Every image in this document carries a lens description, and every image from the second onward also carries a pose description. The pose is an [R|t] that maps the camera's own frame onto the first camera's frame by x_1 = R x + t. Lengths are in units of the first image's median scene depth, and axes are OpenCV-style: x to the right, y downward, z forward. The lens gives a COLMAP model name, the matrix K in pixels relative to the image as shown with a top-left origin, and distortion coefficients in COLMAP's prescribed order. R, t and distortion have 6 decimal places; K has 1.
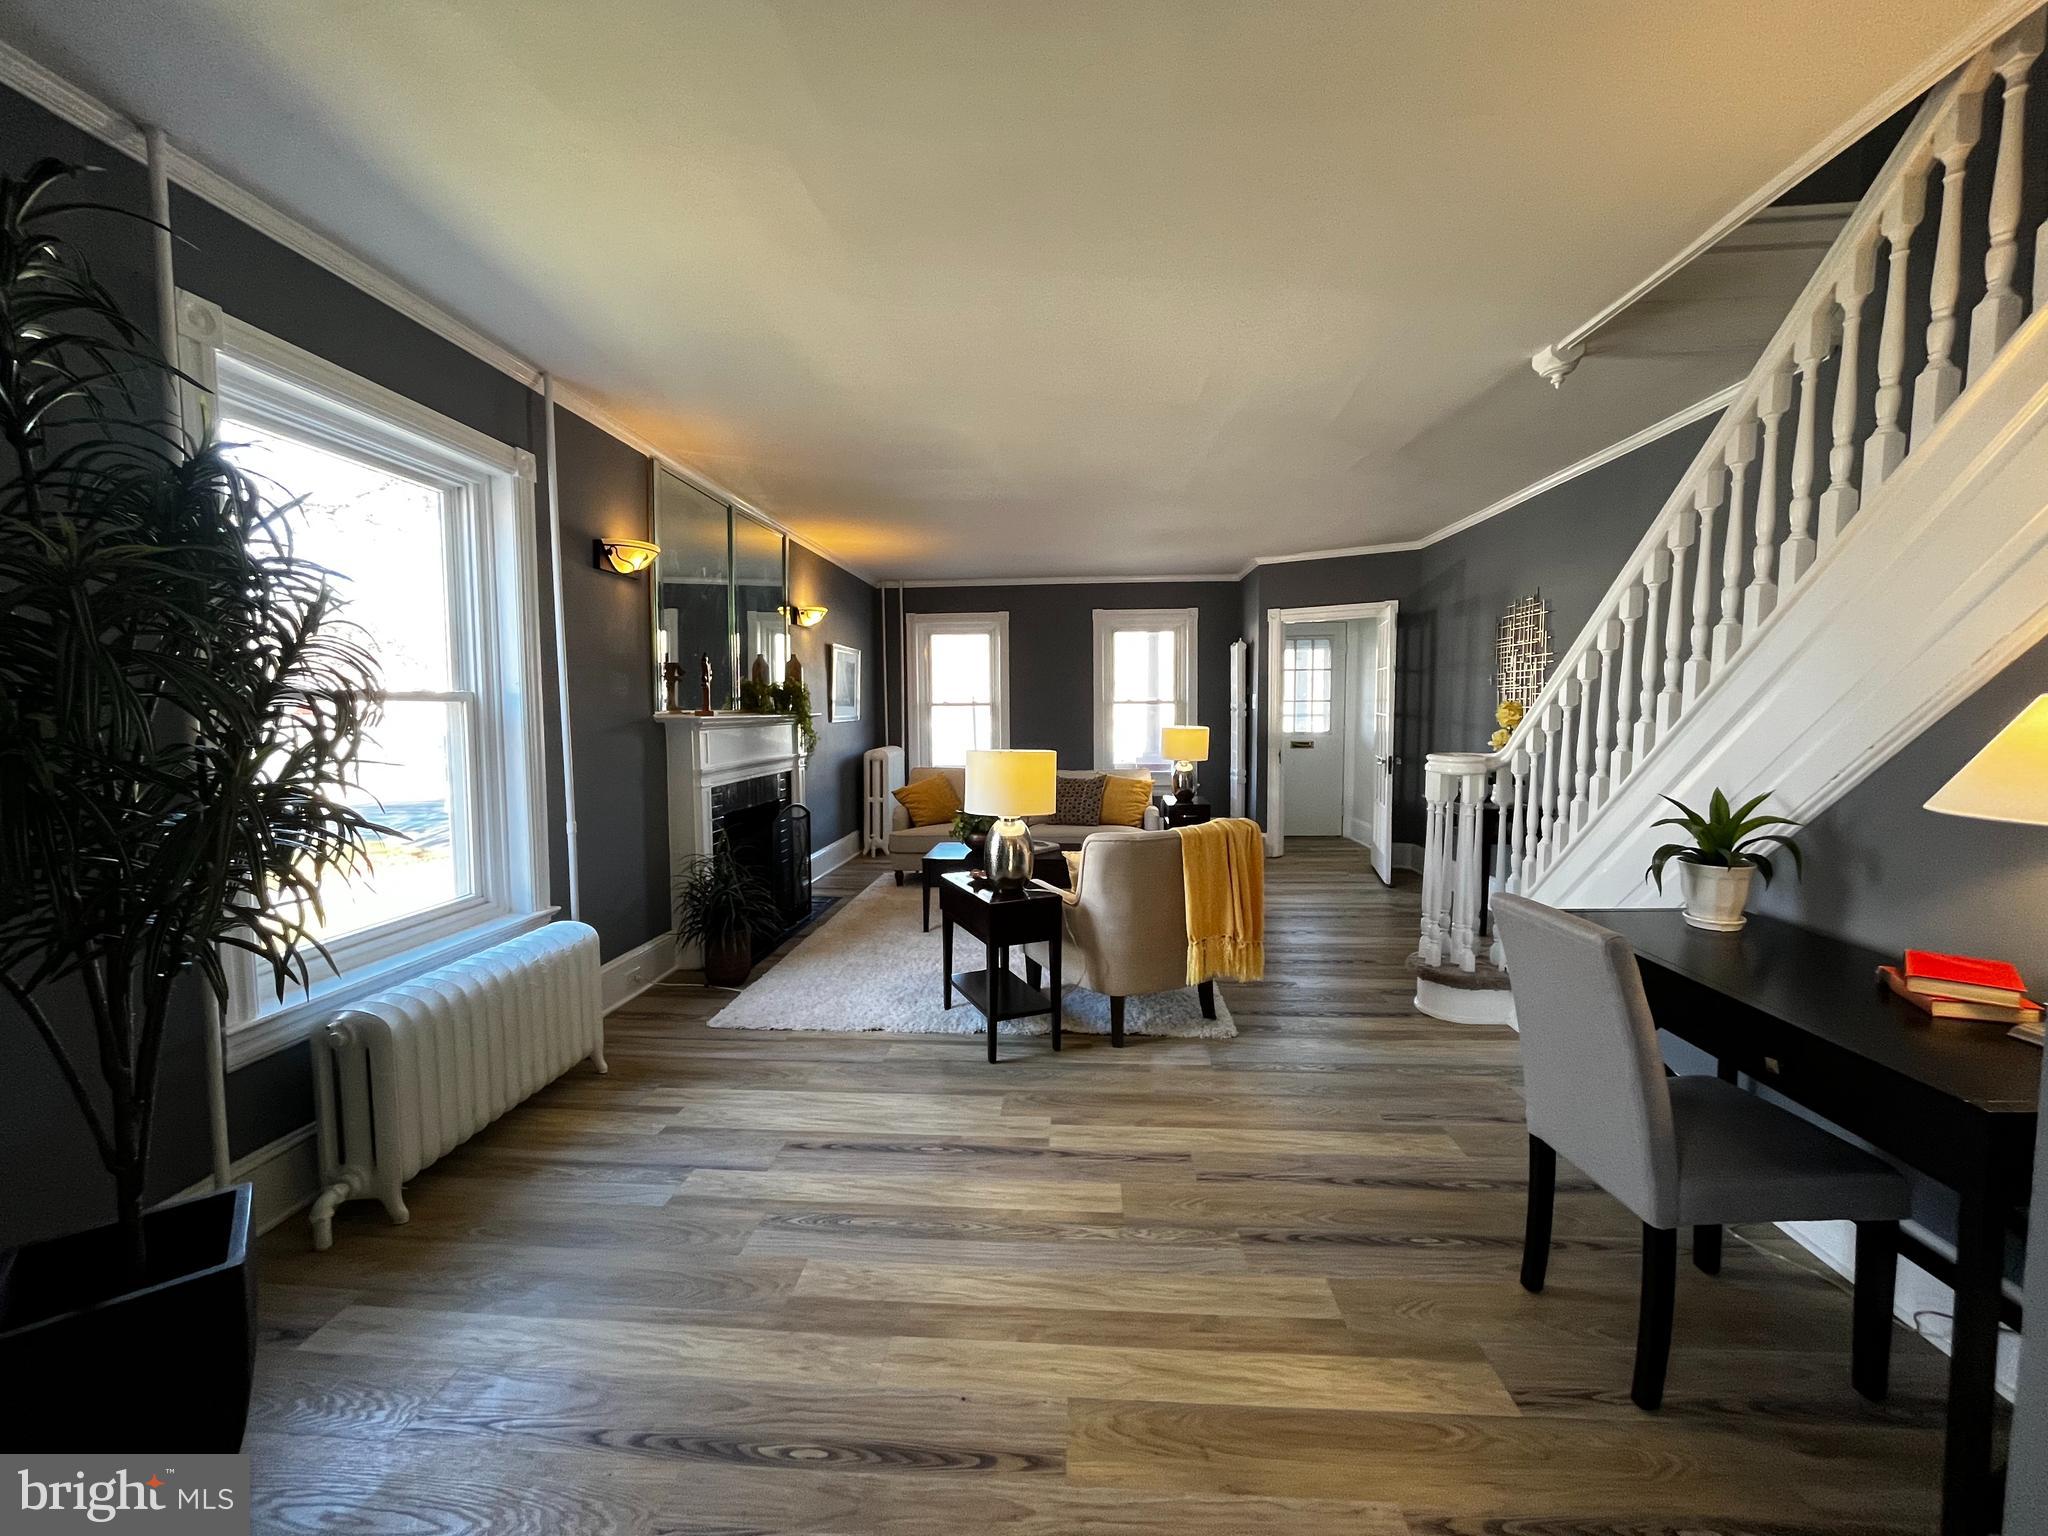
lens RADIAL K [[827.2, 0, 1030.9], [0, 827.2, 768.7], [0, 0, 1]] dist [-0.002120, -0.000229]
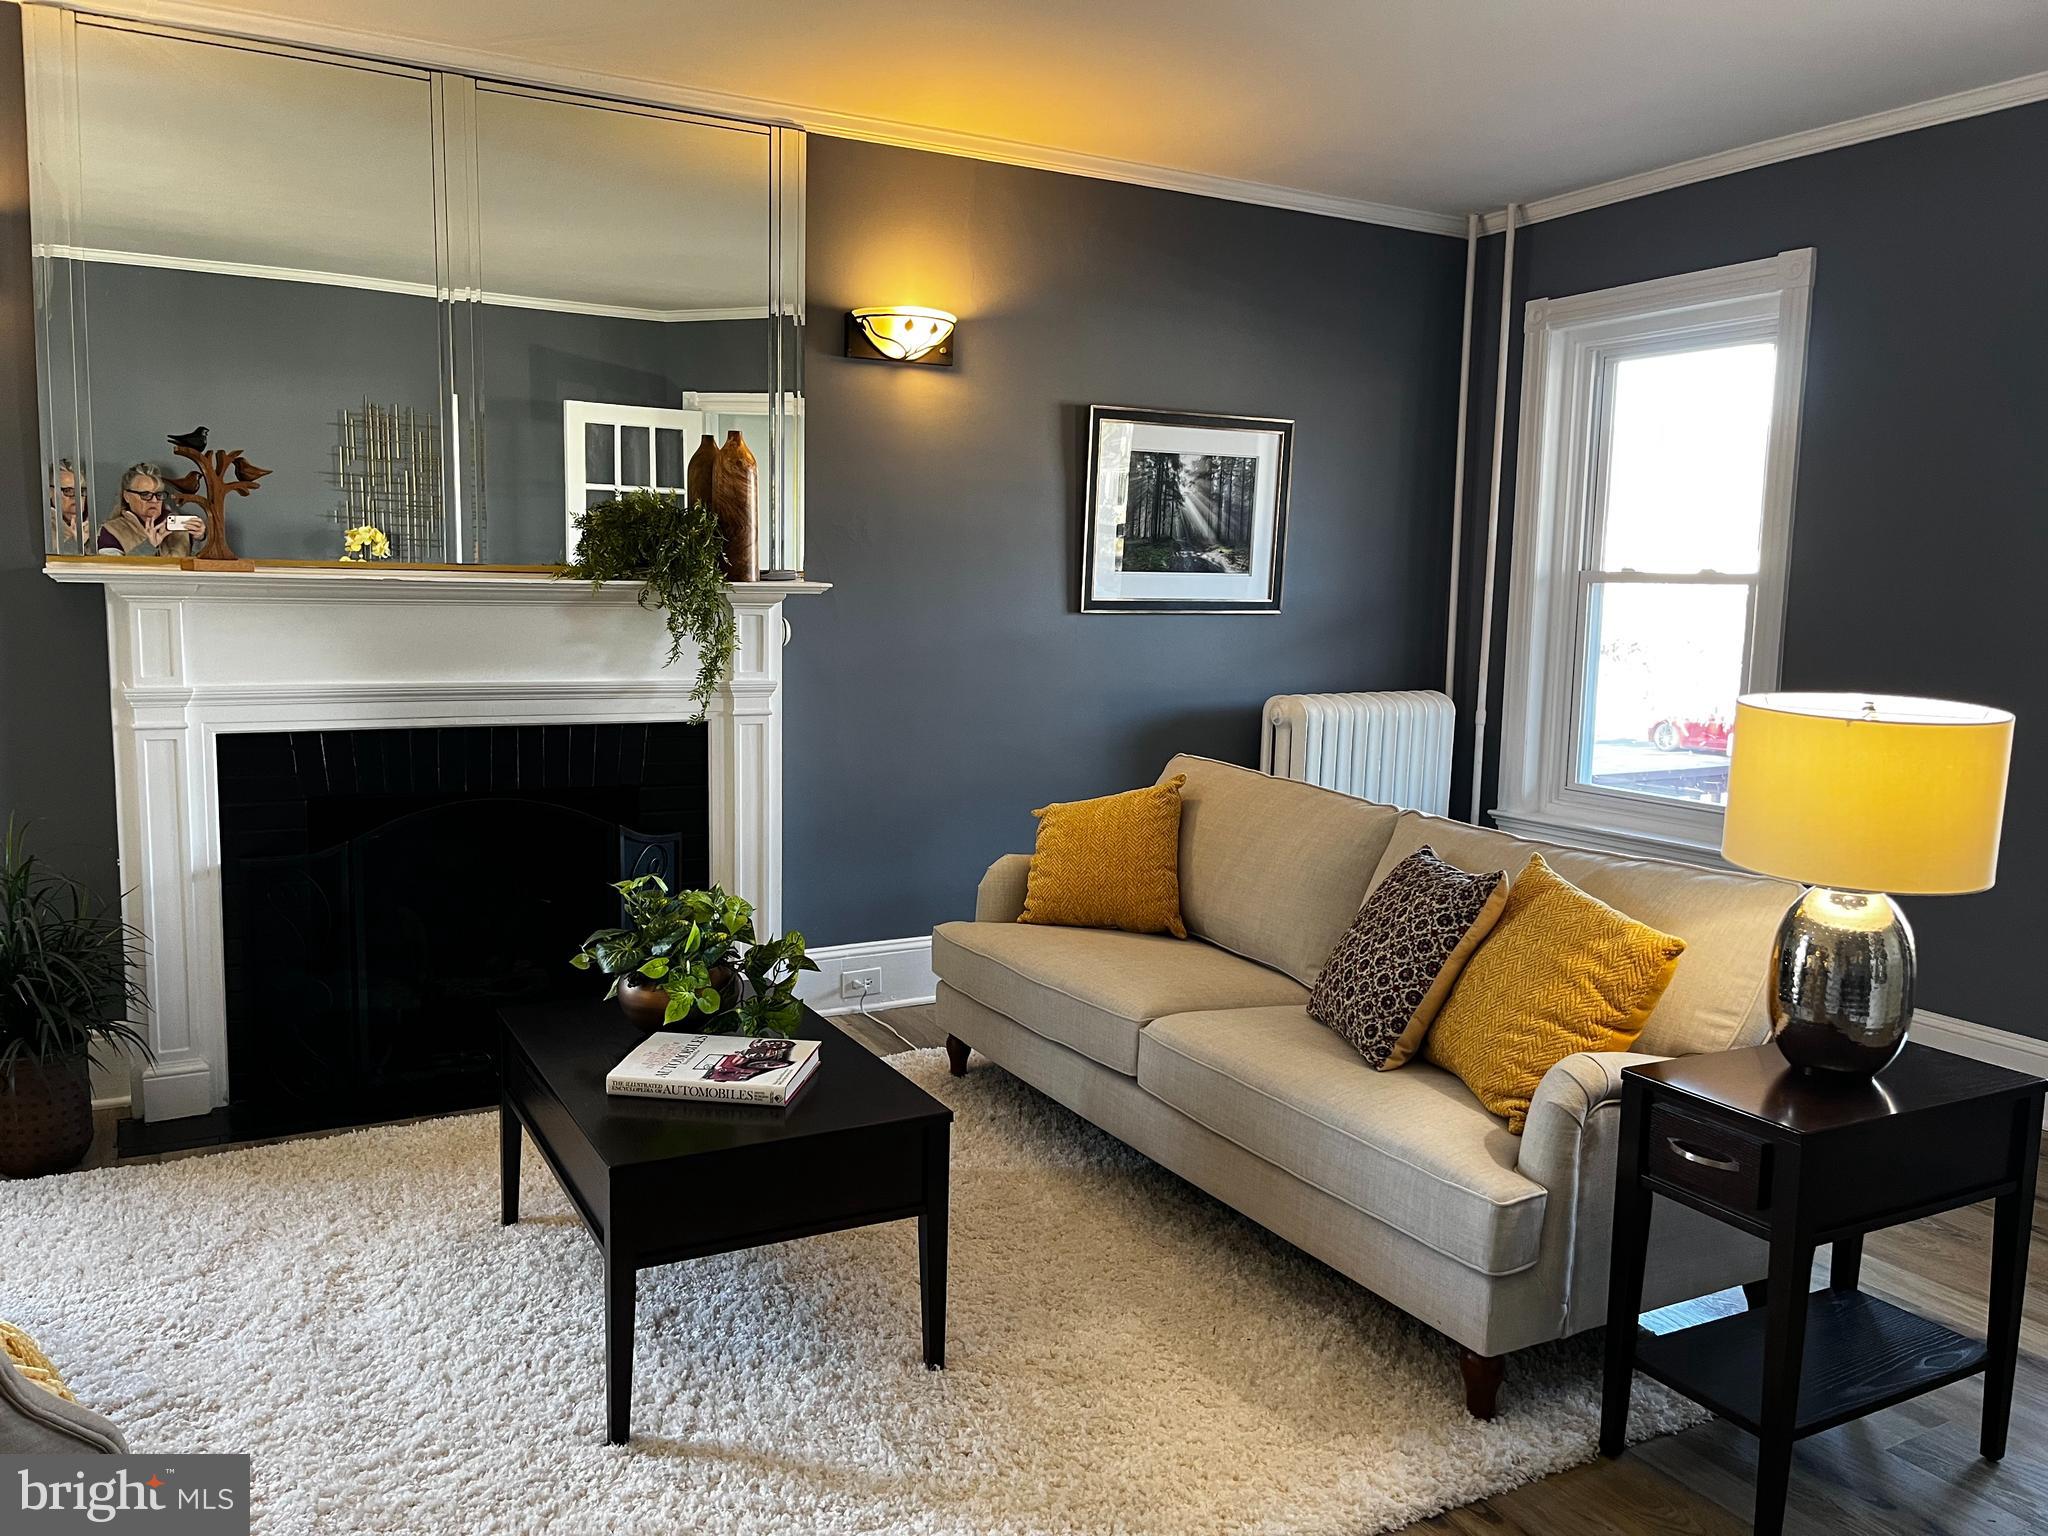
lens RADIAL K [[1569.2, 0, 1016.3], [0, 1569.2, 777.0], [0, 0, 1]] dist [0.066672, -0.090904]
pose [[0.531891, 0.124791, -0.837568, 0.495658], [-0.087473, 0.991888, 0.092234, -0.062396], [0.842283, 0.024206, 0.538492, 0.793417]]
